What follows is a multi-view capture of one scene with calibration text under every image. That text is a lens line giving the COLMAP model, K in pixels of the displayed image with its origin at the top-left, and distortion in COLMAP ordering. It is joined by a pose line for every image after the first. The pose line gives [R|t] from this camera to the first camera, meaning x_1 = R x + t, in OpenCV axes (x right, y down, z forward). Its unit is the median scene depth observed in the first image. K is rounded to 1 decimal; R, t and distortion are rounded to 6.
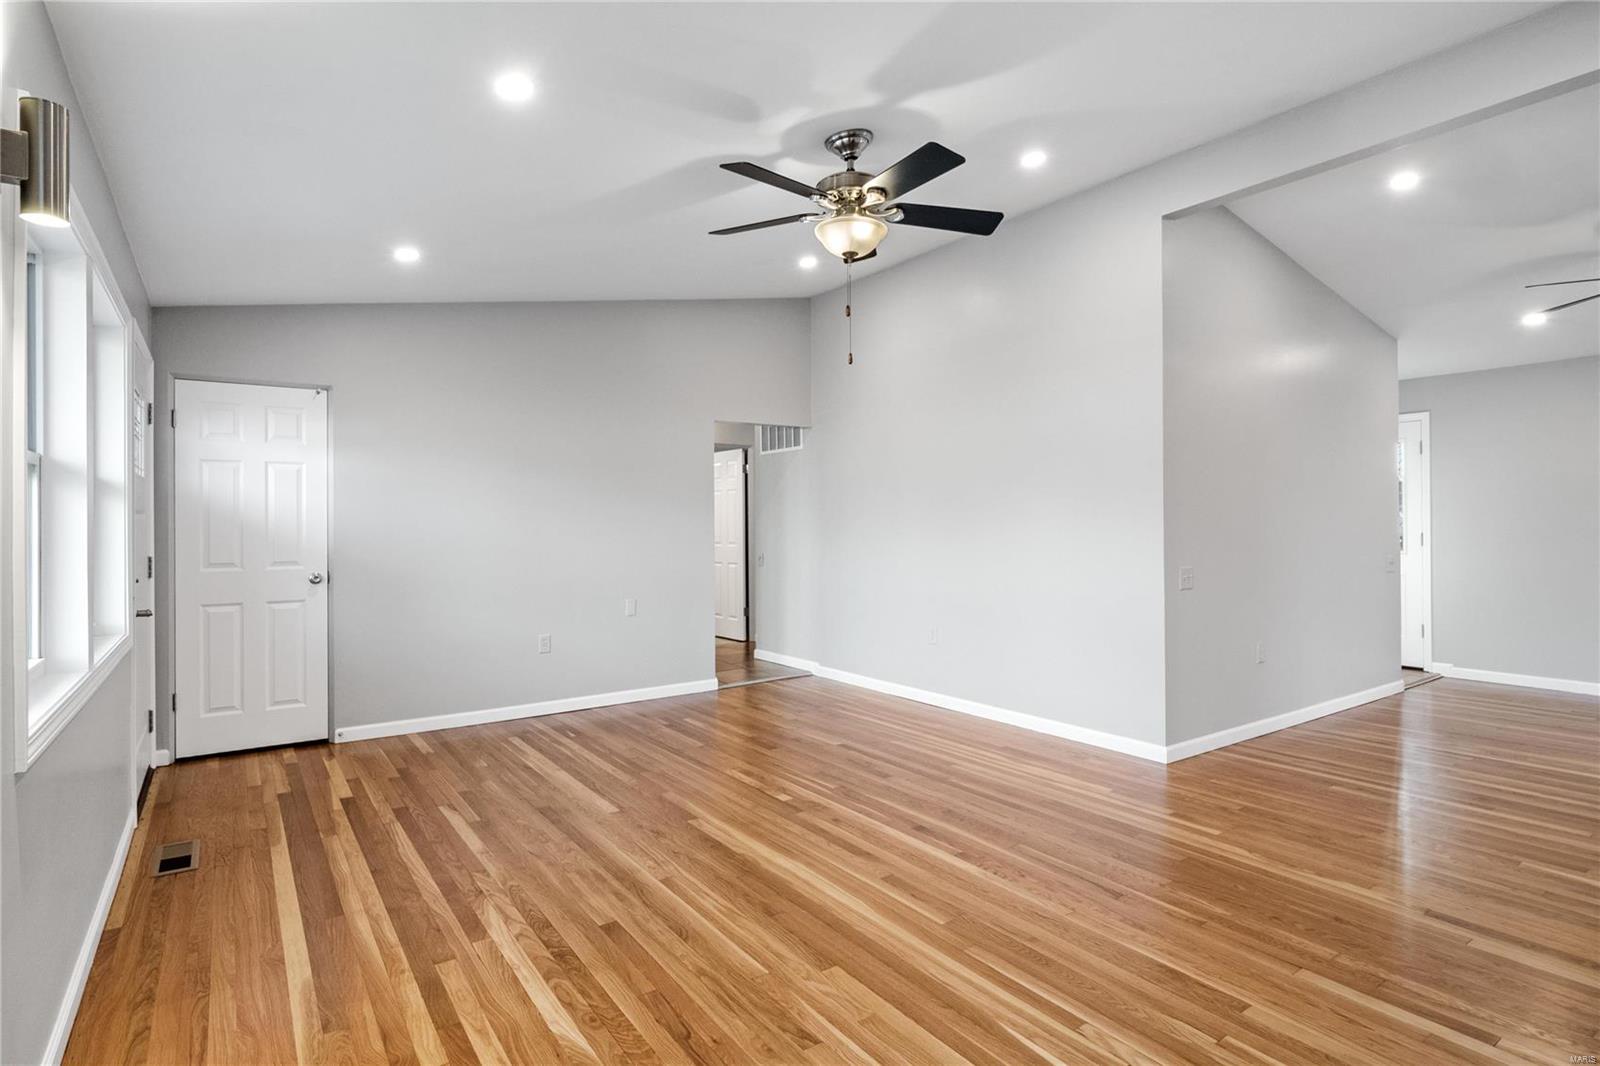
lens RADIAL K [[814.3, 0, 800.0], [0, 814.3, 533.0], [0, 0, 1]] dist [0.002382, -0.035080]
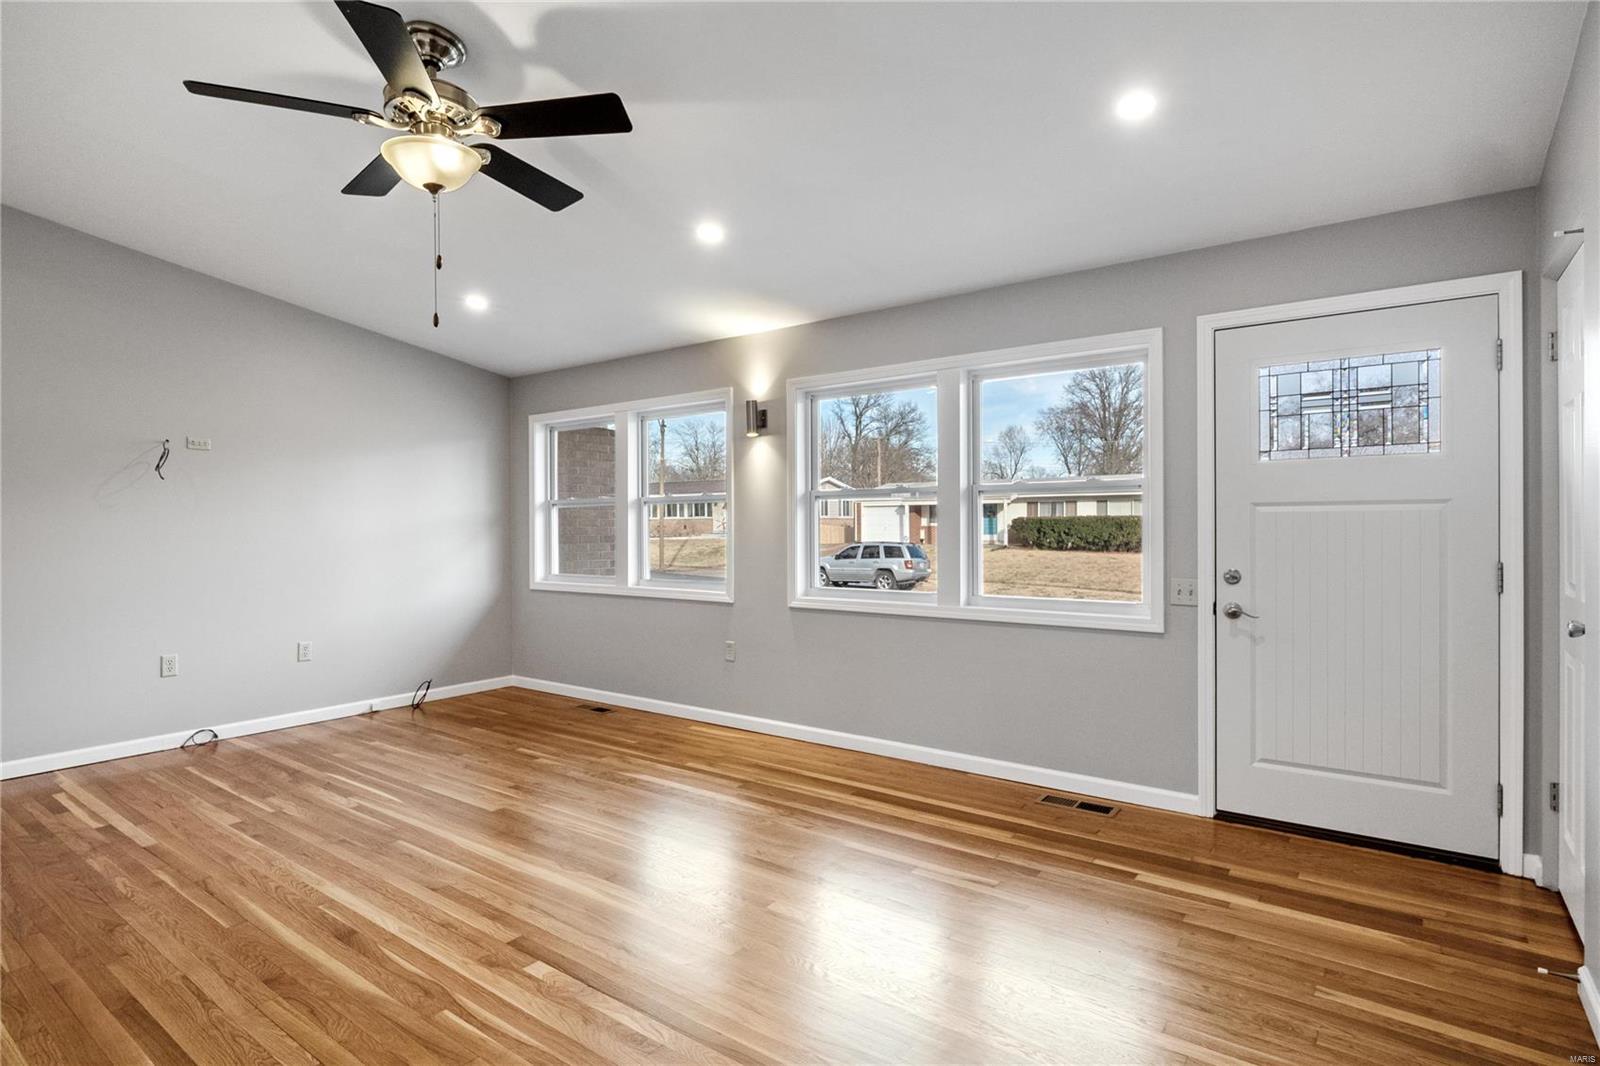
lens RADIAL K [[820.2, 0, 800.6], [0, 820.2, 519.3], [0, 0, 1]] dist [0.002165, -0.006104]
pose [[-0.949003, 0.011741, -0.315047, -0.022472], [0.010349, 0.999928, 0.006092, -0.026949], [0.315096, 0.002521, -0.949056, 2.218419]]
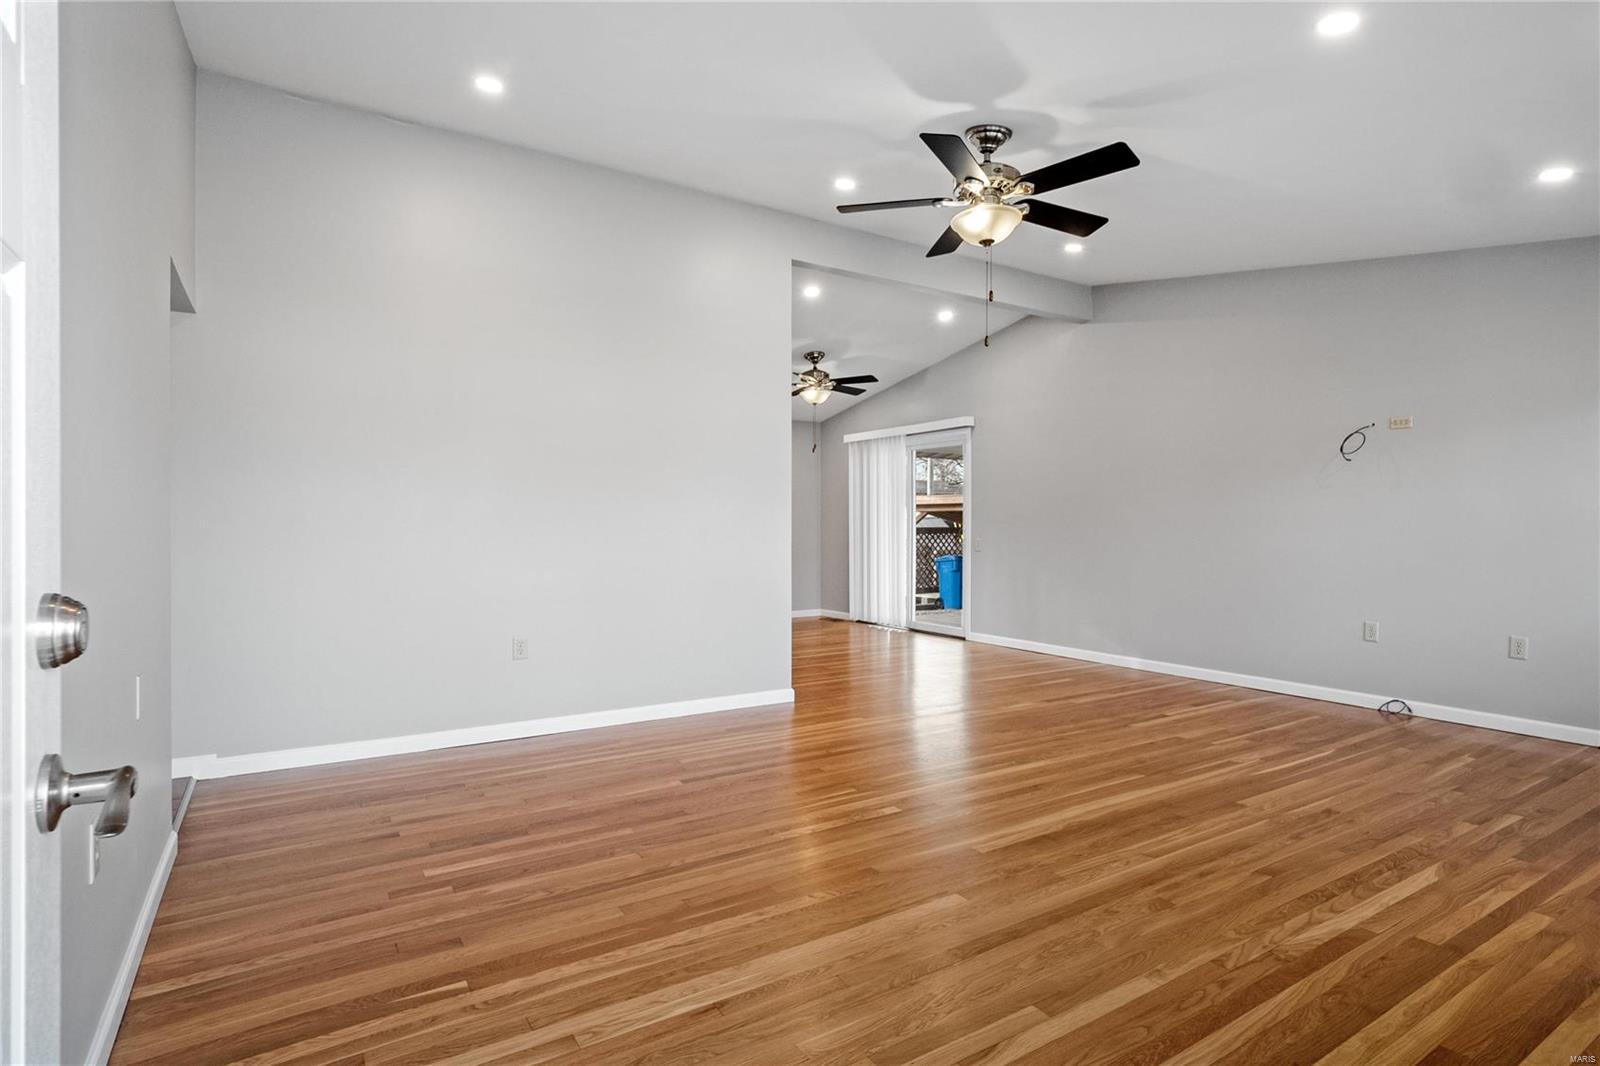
lens RADIAL K [[818.8, 0, 795.9], [0, 818.8, 540.7], [0, 0, 1]] dist [0.002408, -0.006009]
pose [[0.043194, -0.014795, 0.998957, -1.192653], [0.005573, 0.999878, 0.014568, 0.032790], [-0.999051, 0.004938, 0.043271, 1.419890]]
